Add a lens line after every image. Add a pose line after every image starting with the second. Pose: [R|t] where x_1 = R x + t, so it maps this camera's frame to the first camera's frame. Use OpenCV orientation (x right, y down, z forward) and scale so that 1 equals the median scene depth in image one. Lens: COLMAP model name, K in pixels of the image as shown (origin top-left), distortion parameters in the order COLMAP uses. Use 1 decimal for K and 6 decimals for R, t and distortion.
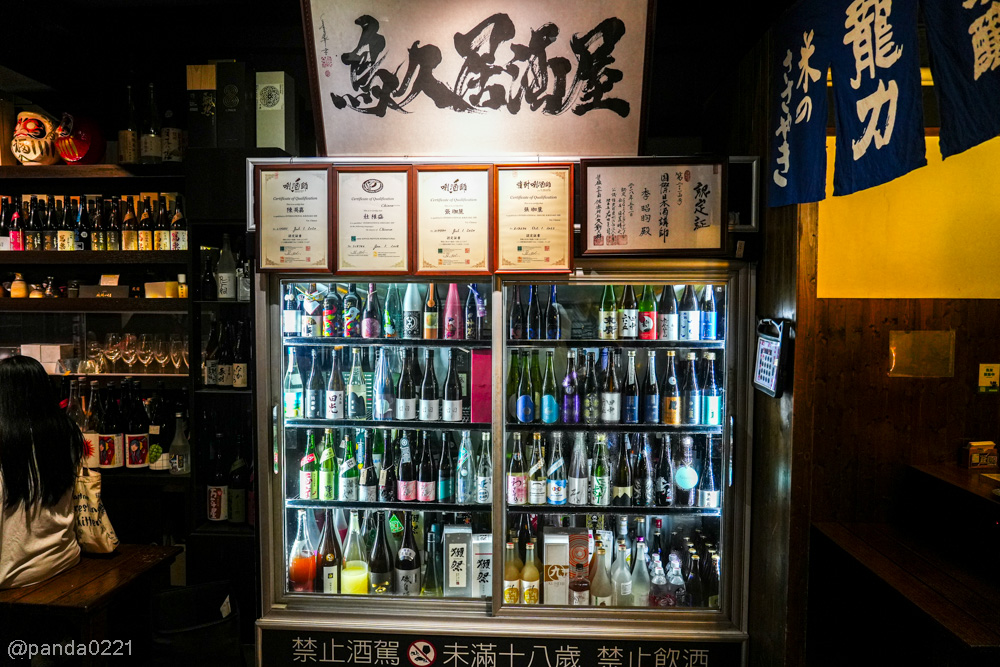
lens RADIAL K [[687.1, 0, 500.0], [0, 687.1, 333.5], [0, 0, 1]] dist [-0.019183, 0.002821]
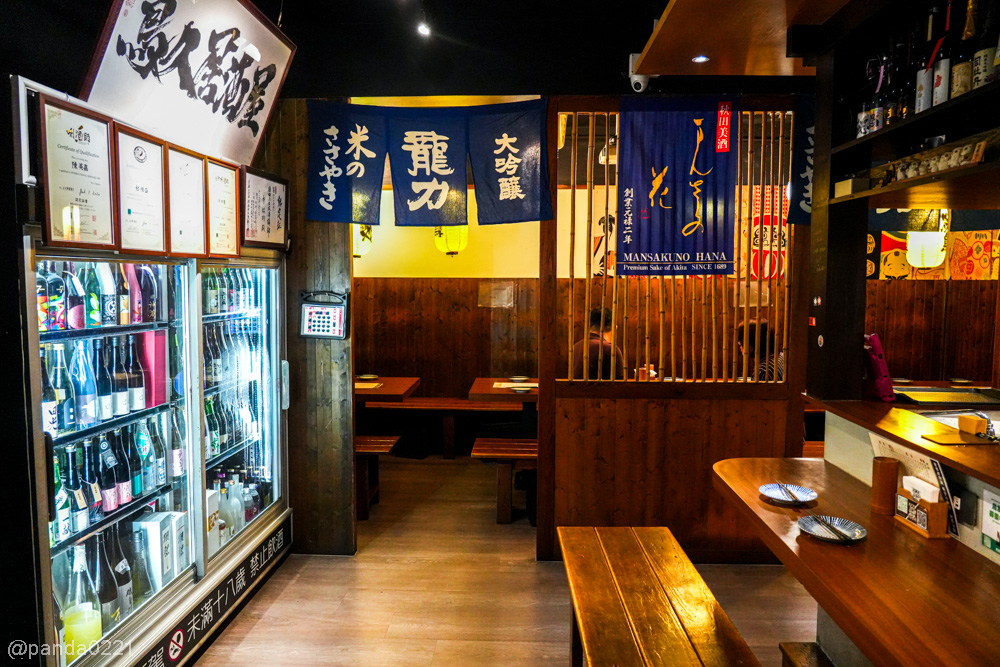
lens RADIAL K [[687.1, 0, 500.0], [0, 687.1, 333.5], [0, 0, 1]] dist [-0.019183, 0.002821]
pose [[-0.009013, -0.086267, 0.996231, -1.114387], [0.039440, 0.995466, 0.086557, -0.042836], [-0.999181, 0.040072, -0.005570, 0.559302]]
